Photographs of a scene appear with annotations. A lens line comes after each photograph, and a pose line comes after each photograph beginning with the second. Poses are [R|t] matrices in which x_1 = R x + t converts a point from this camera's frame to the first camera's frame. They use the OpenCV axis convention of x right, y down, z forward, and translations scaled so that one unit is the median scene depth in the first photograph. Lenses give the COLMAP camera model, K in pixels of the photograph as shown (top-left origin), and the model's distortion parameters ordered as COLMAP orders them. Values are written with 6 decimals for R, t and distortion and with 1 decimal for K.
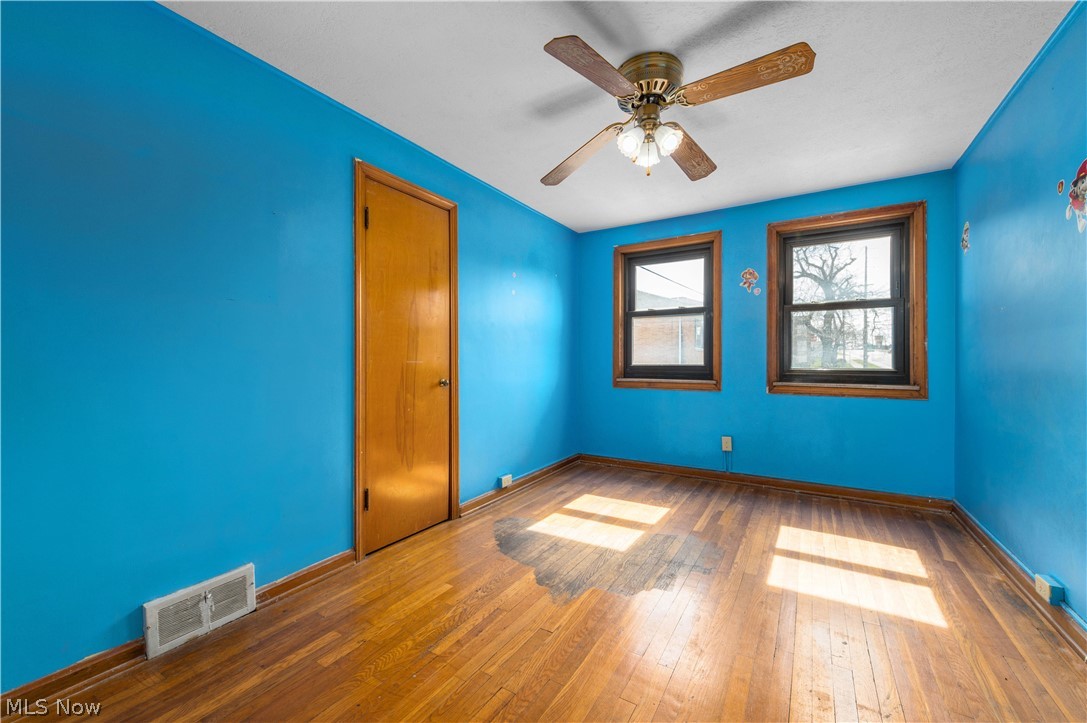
lens RADIAL K [[431.9, 0, 564.7], [0, 431.9, 359.1], [0, 0, 1]] dist [0.012230, -0.002047]
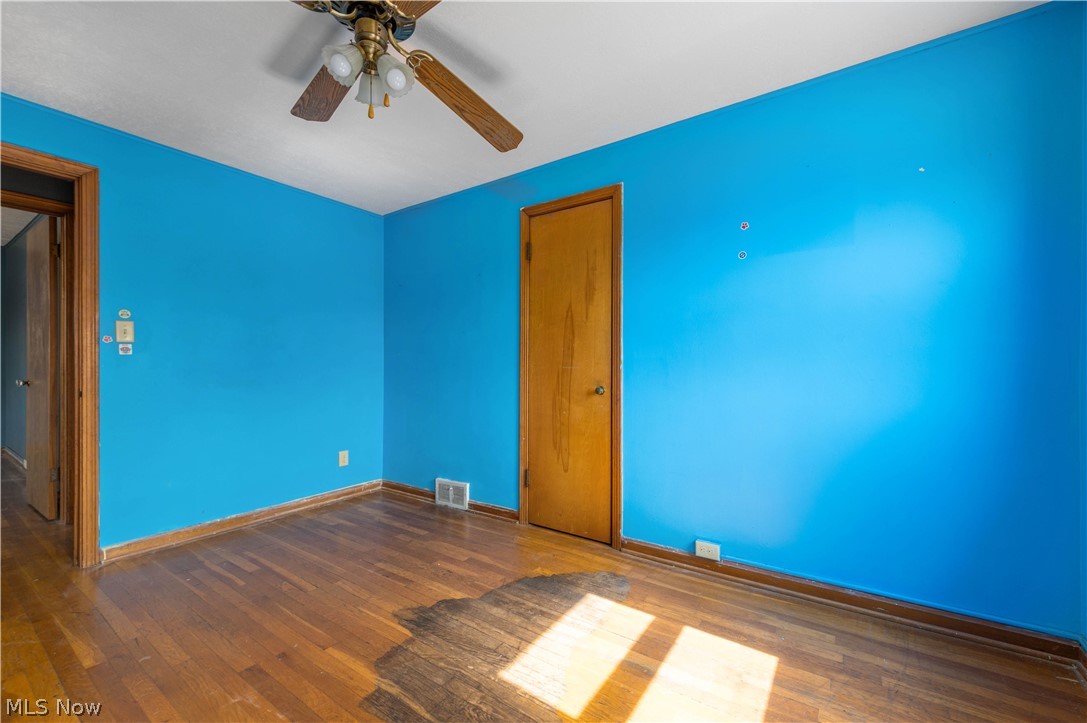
lens RADIAL K [[431.9, 0, 547.1], [0, 431.9, 366.0], [0, 0, 1]] dist [0.012230, -0.002047]
pose [[-0.080922, 0.001279, -0.996720, 0.720649], [0.002786, 0.999996, 0.001057, 0.001554], [0.996717, -0.002691, -0.080925, 1.082263]]
